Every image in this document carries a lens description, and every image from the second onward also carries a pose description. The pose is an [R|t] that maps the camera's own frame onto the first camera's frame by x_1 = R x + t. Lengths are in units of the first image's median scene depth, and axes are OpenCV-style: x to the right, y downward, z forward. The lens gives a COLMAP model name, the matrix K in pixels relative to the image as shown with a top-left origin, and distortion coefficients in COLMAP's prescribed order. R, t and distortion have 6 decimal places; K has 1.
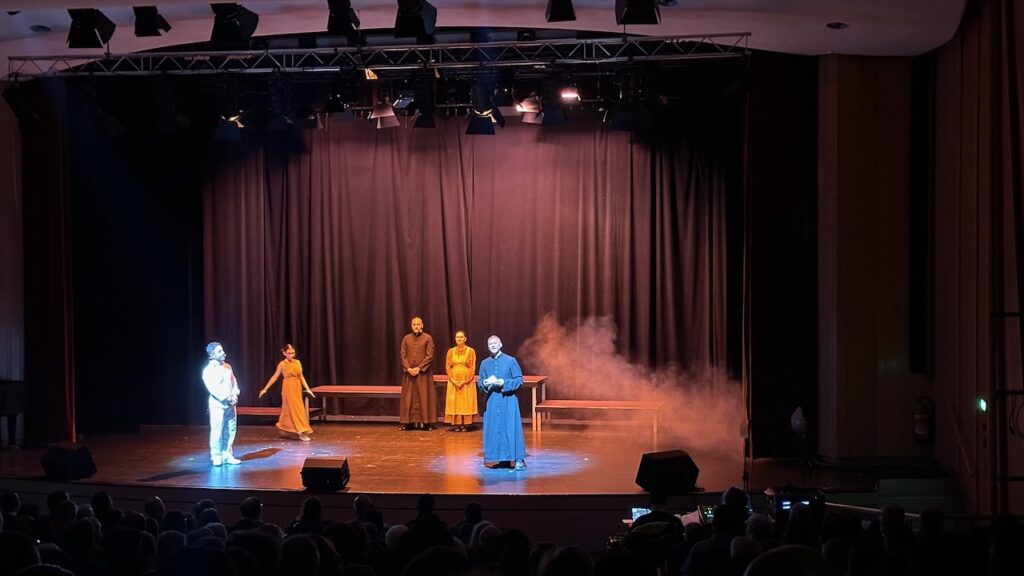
lens RADIAL K [[1373.1, 0, 518.2], [0, 1373.1, 286.3], [0, 0, 1]] dist [0.009365, -0.091109]
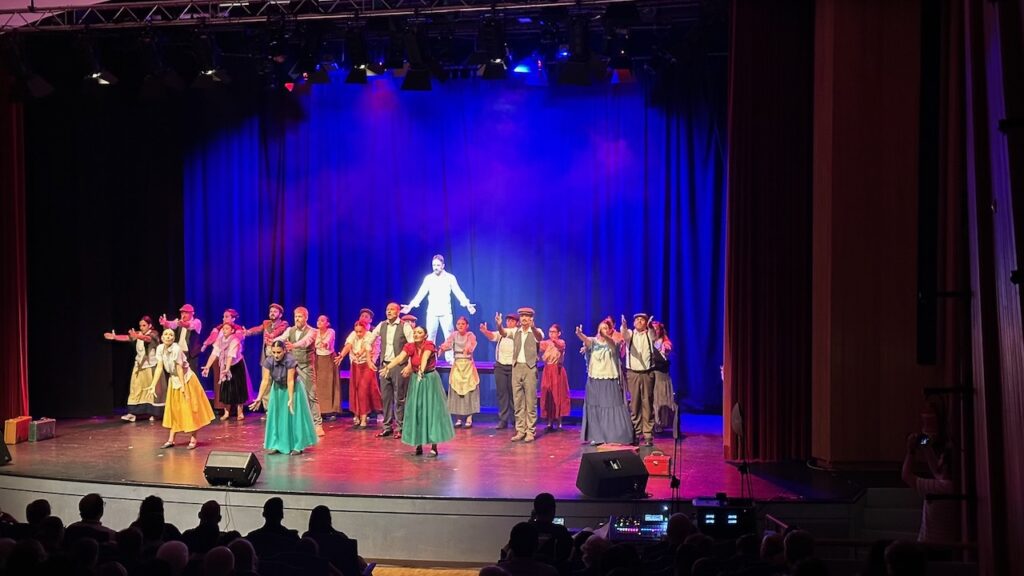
lens RADIAL K [[1373.1, 0, 518.2], [0, 1373.1, 286.3], [0, 0, 1]] dist [0.009365, -0.091109]
pose [[0.994767, 0.006716, -0.101946, 0.124174], [-0.005402, 0.999899, 0.013157, 0.003861], [0.102024, -0.012538, 0.994703, 0.118046]]
